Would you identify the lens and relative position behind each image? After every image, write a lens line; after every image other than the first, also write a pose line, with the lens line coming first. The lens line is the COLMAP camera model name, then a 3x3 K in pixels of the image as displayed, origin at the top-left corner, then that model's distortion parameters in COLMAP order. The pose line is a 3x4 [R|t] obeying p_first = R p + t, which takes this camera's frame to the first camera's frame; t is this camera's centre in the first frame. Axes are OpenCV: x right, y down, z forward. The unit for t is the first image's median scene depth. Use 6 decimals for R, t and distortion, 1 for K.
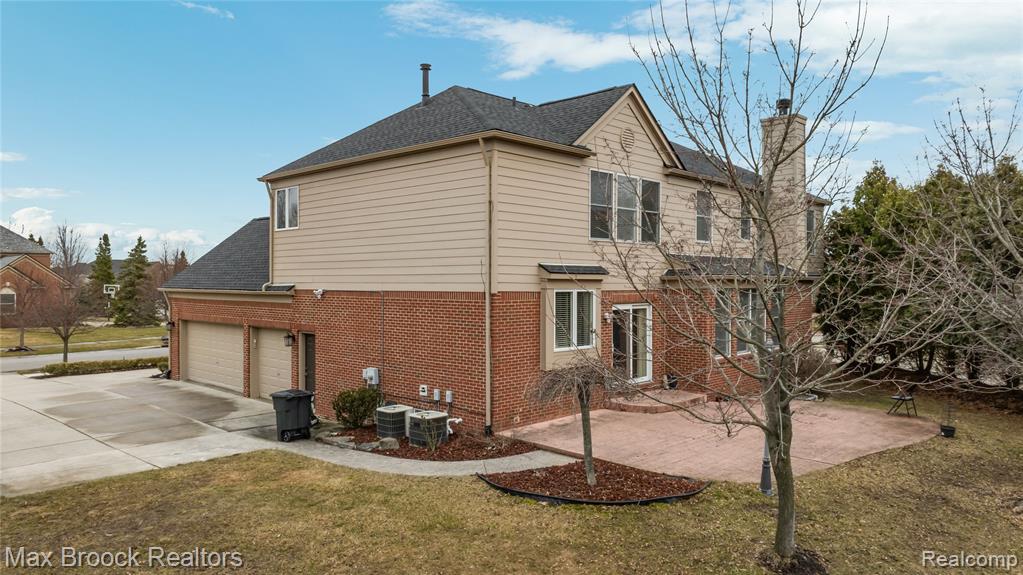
lens RADIAL K [[728.7, 0, 511.5], [0, 728.7, 287.5], [0, 0, 1]] dist [0.040120, -0.001285]
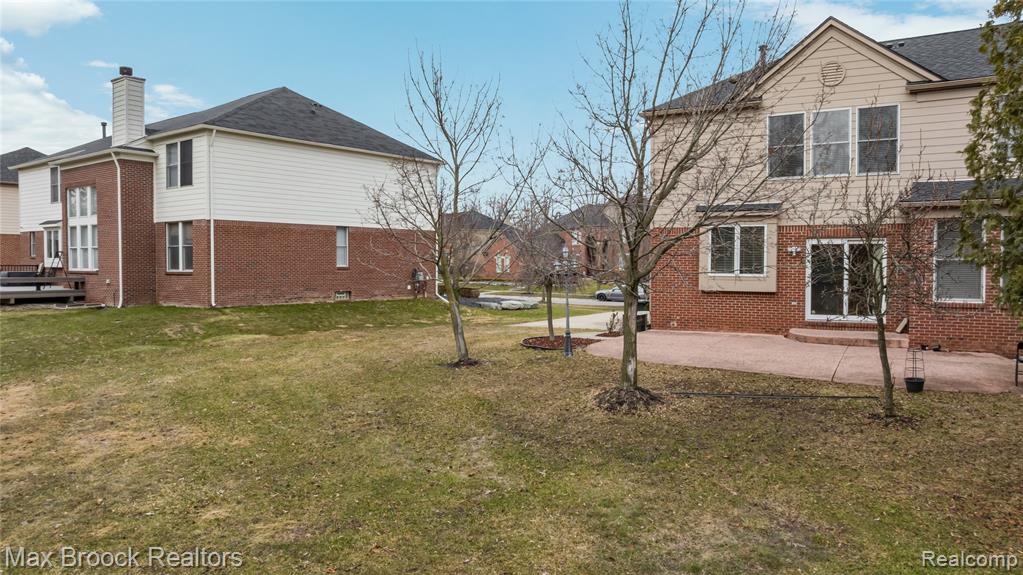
lens RADIAL K [[715.7, 0, 511.5], [0, 715.7, 287.5], [0, 0, 1]] dist [-0.030286, 0.001028]
pose [[0.249336, 0.037144, -0.967704, 0.977787], [-0.005704, 0.999303, 0.036887, 0.055380], [0.968400, -0.003677, 0.249374, 0.328321]]
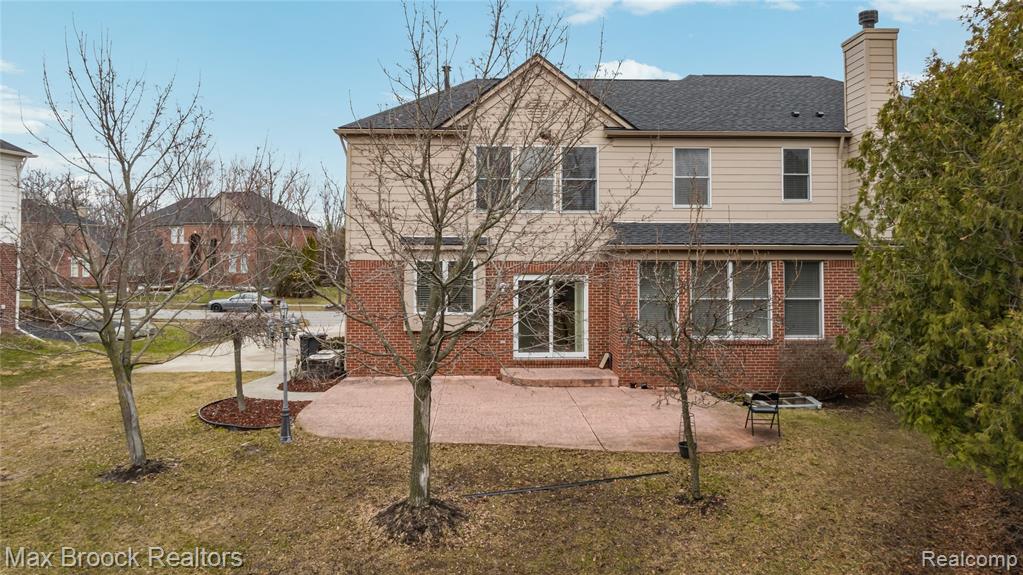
lens RADIAL K [[736.6, 0, 514.1], [0, 736.6, 223.3], [0, 0, 1]] dist [-0.012576, -0.004254]
pose [[0.711088, -0.028569, -0.702522, 0.822510], [-0.004897, 0.998949, -0.045580, -0.001820], [0.703086, 0.035852, 0.710201, 0.263145]]
